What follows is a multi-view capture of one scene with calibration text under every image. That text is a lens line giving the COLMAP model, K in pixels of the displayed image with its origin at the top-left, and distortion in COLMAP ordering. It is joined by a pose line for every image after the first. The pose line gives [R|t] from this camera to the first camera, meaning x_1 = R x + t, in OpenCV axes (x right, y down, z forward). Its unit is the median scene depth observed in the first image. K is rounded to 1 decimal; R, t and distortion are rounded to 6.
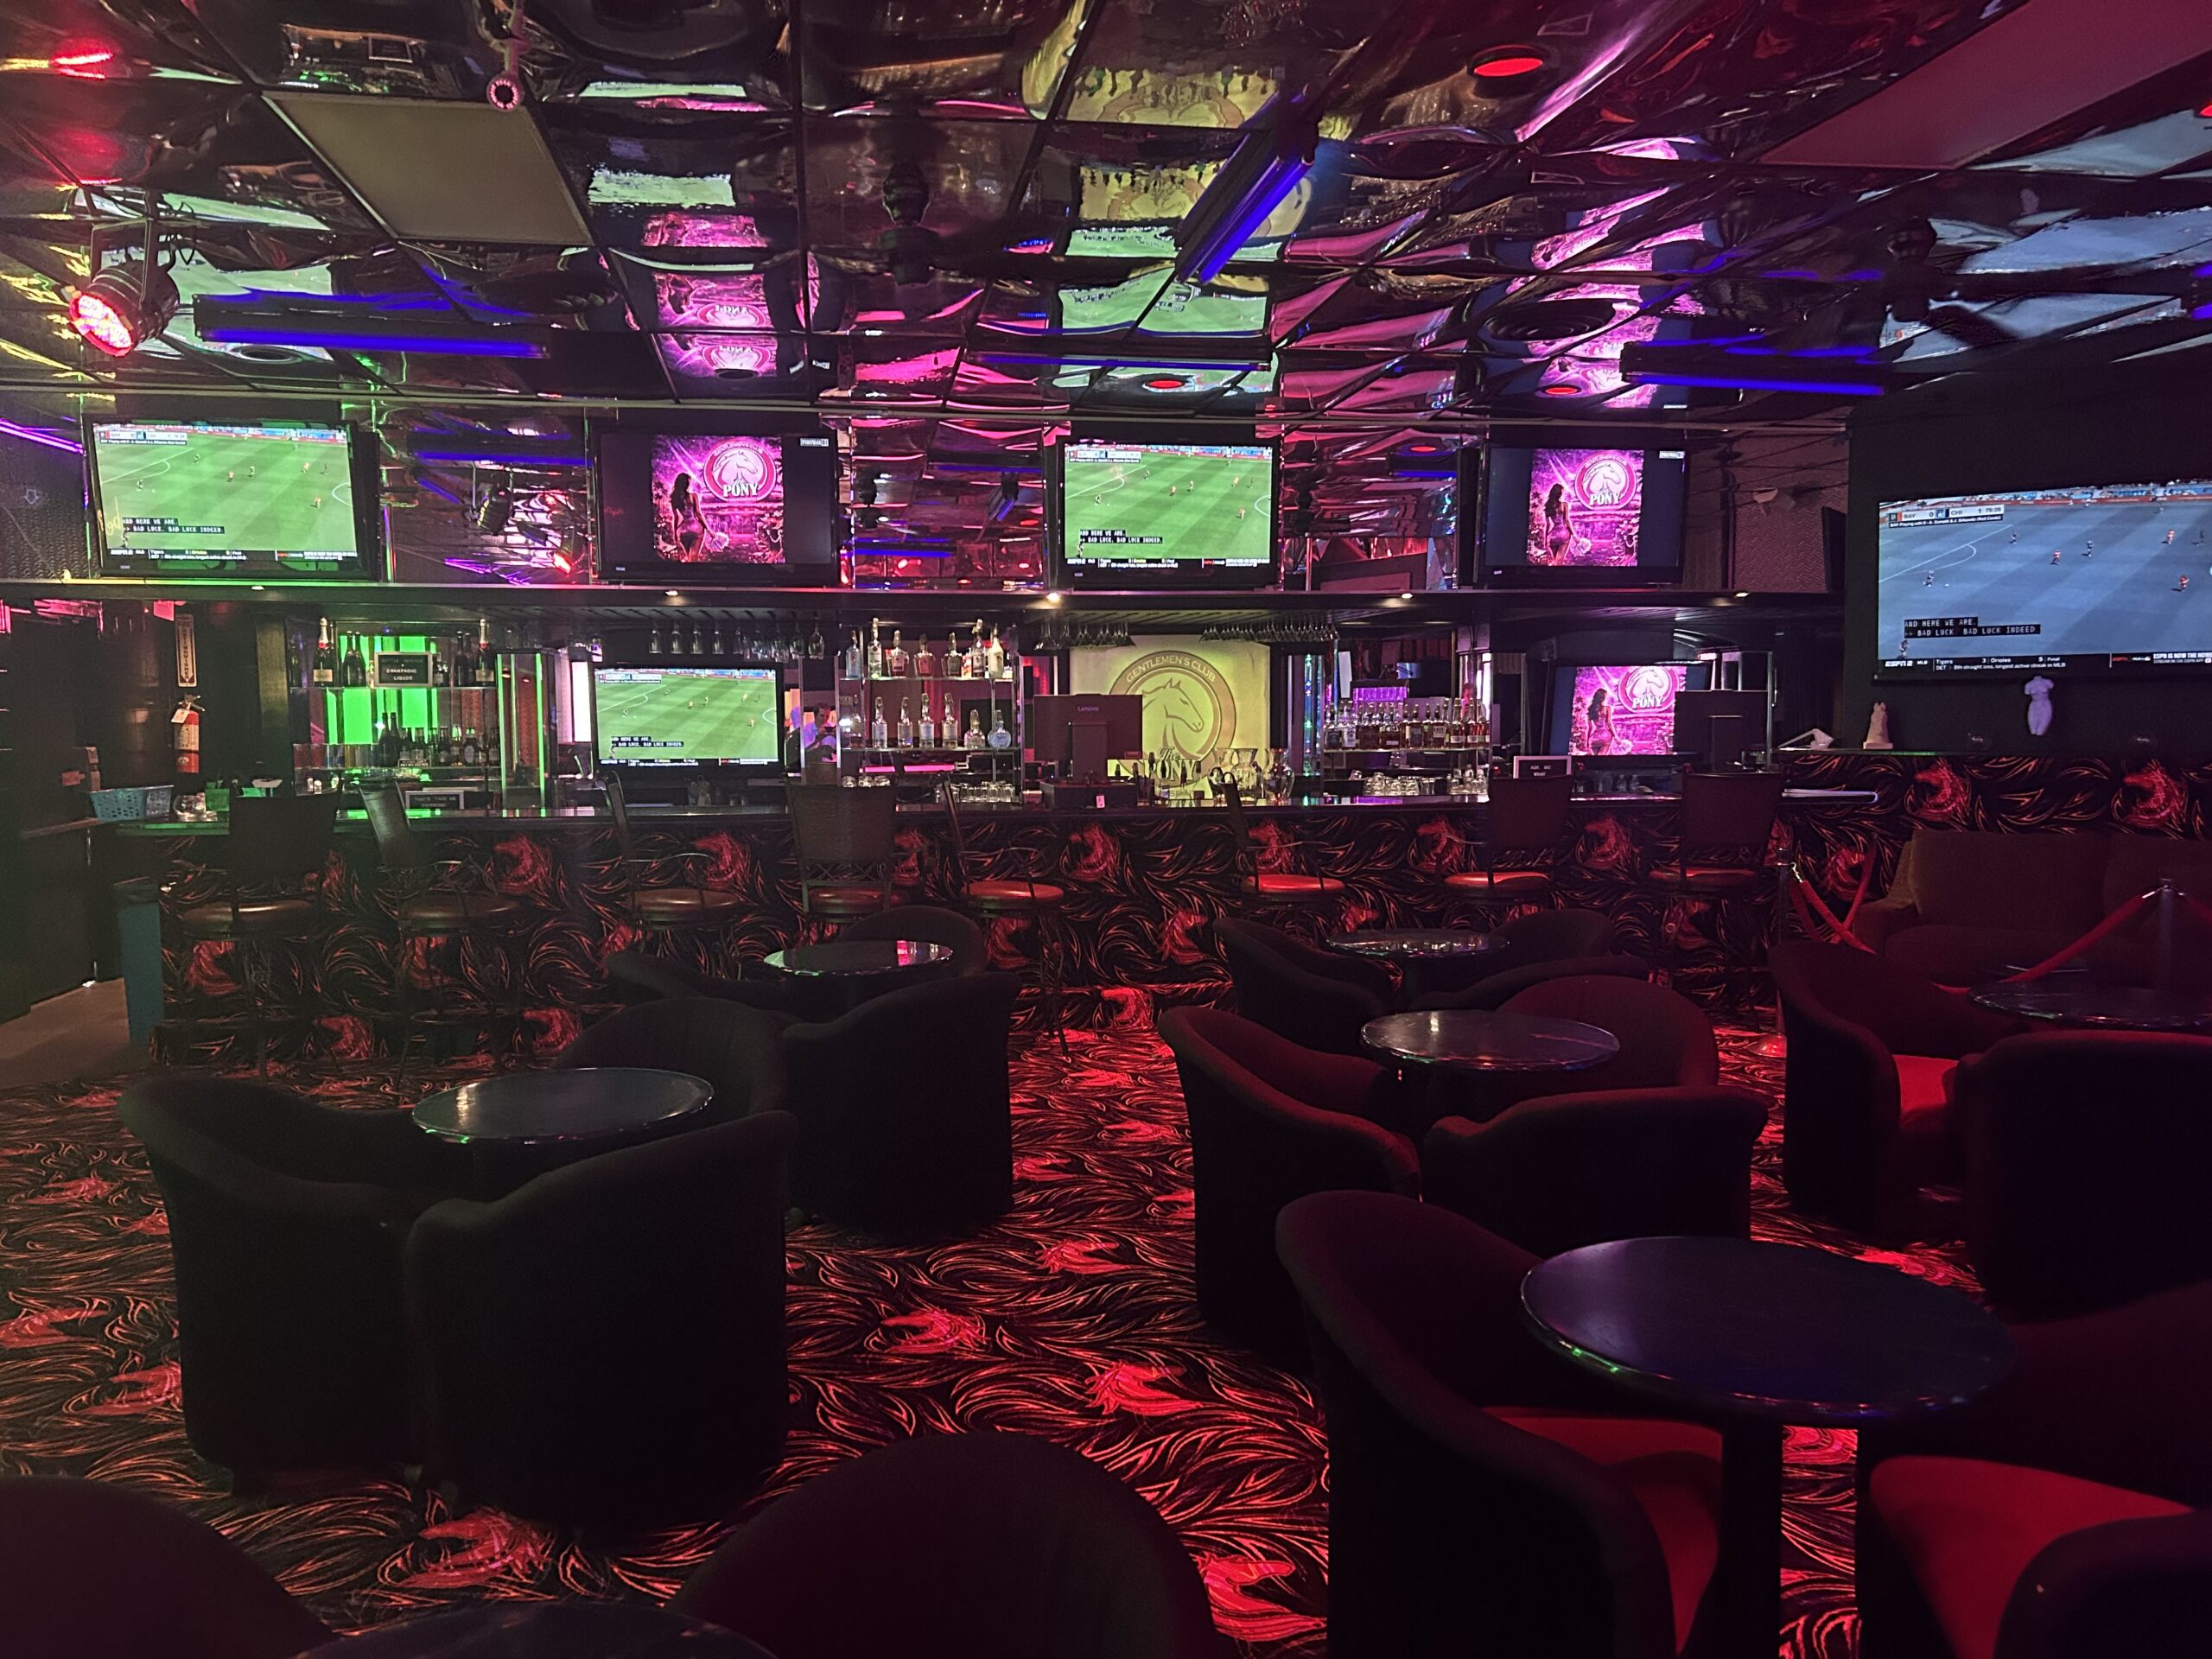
lens RADIAL K [[1689.3, 0, 1106.8], [0, 1689.3, 833.7], [0, 0, 1]] dist [0.030791, 0.006995]
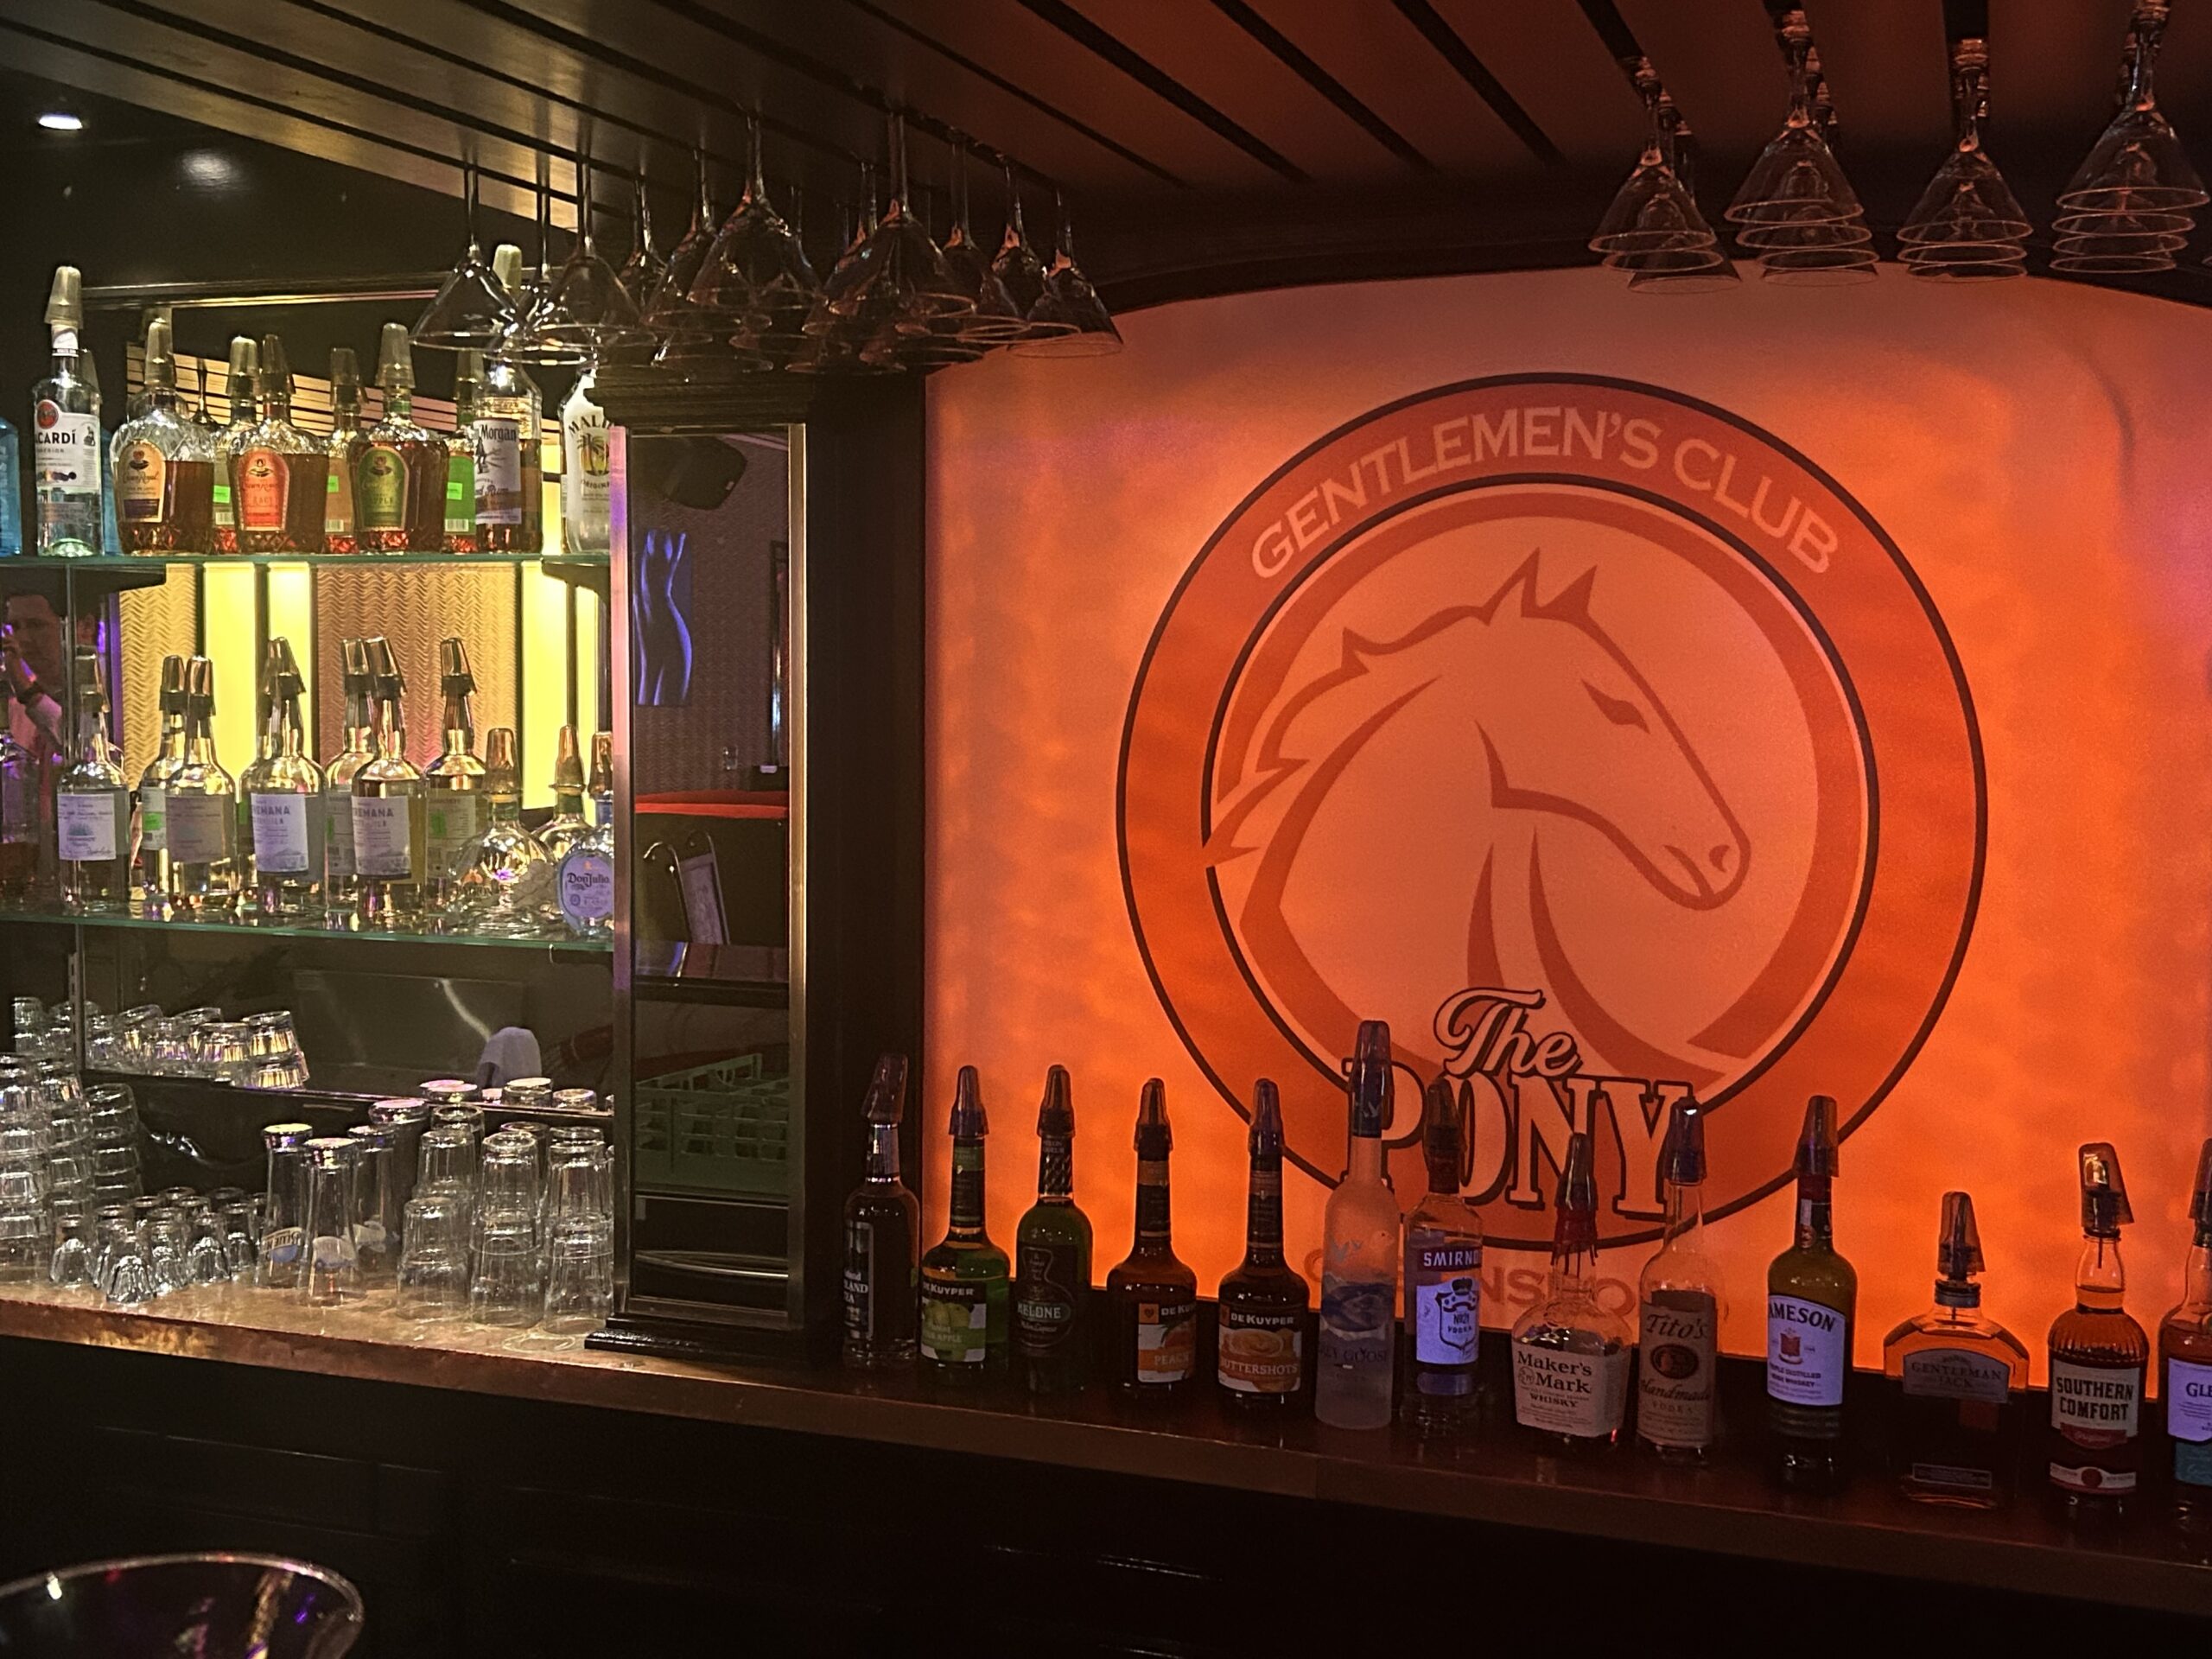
lens RADIAL K [[2464.1, 0, 1106.8], [0, 2464.1, 829.9], [0, 0, 1]] dist [0.001233, 0.000000]
pose [[0.876326, 0.059476, -0.478032, 0.076905], [-0.047688, 0.998185, 0.036773, -0.049783], [0.479352, -0.009429, 0.877572, 0.531949]]
